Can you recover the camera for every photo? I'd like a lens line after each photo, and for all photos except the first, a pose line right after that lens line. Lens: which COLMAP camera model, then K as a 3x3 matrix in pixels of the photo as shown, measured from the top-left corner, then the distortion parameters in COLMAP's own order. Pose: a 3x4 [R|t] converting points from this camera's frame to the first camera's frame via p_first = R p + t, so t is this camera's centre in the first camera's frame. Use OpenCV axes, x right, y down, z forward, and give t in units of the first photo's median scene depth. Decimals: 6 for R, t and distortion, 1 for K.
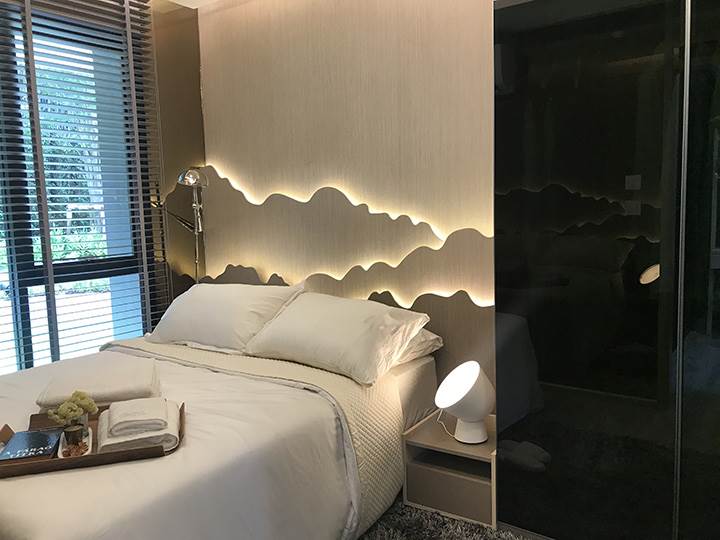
lens RADIAL K [[588.2, 0, 363.4], [0, 588.2, 269.9], [0, 0, 1]] dist [0.018100, -0.008225]
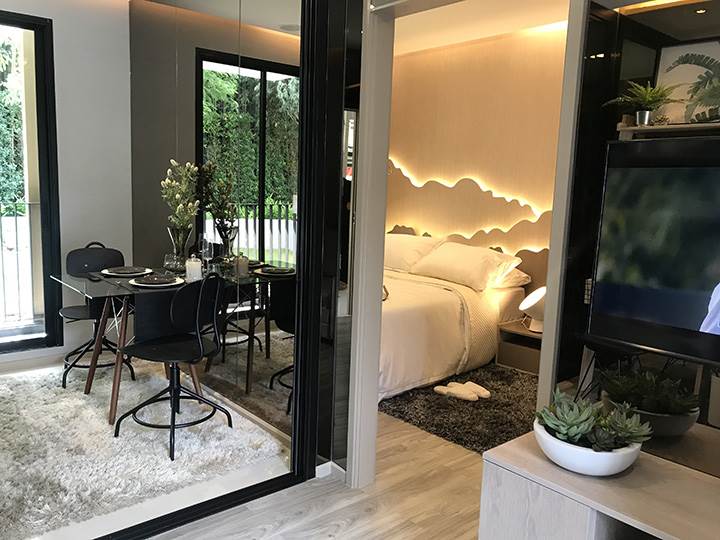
lens RADIAL K [[588.2, 0, 355.6], [0, 588.2, 269.0], [0, 0, 1]] dist [0.018100, -0.008225]
pose [[0.970624, 0.090951, -0.222751, 0.025304], [-0.085516, 0.995758, 0.033946, 0.078635], [0.224893, -0.013900, 0.974284, -0.650348]]
